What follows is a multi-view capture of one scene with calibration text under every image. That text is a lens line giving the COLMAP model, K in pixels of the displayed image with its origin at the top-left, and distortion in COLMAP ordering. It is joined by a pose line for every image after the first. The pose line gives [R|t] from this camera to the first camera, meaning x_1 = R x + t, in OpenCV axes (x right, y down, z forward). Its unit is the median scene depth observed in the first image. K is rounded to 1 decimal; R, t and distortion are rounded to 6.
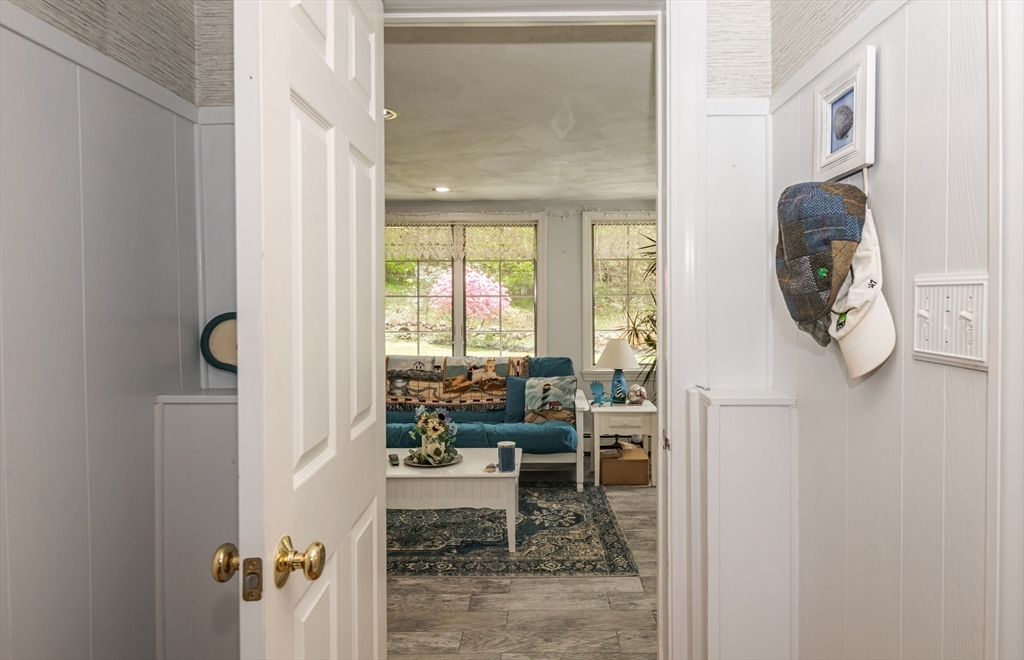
lens RADIAL K [[723.6, 0, 512.4], [0, 723.6, 326.4], [0, 0, 1]] dist [0.004934, 0.000757]
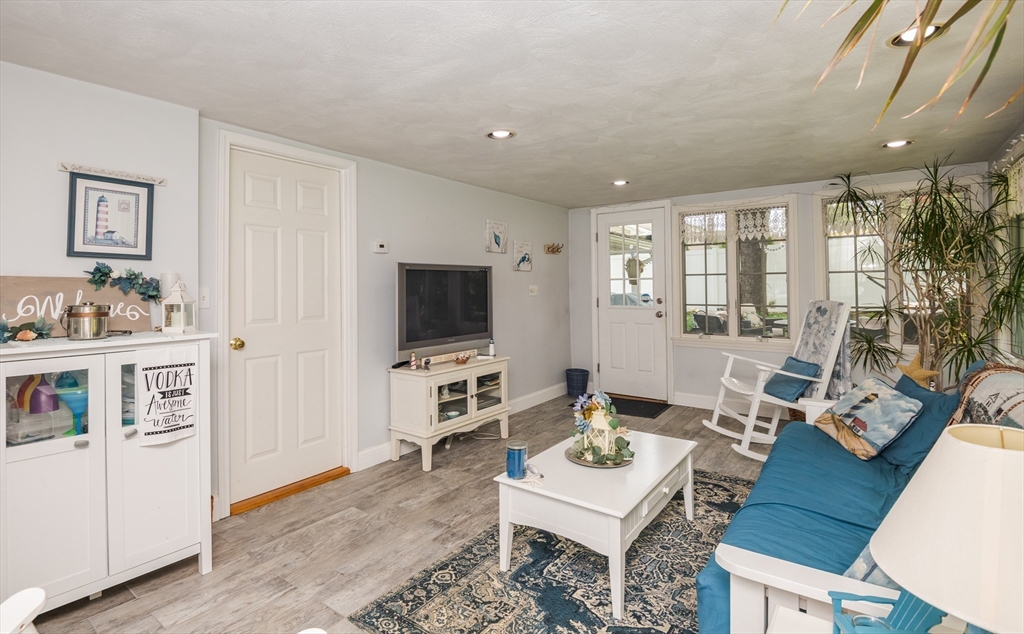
lens RADIAL K [[475.6, 0, 518.0], [0, 475.6, 277.1], [0, 0, 1]] dist [-0.002485, -0.000278]
pose [[-0.573224, -0.000038, -0.819399, 0.489284], [-0.013361, 0.999867, 0.009301, -0.051443], [0.819290, 0.016280, -0.573148, 1.415691]]
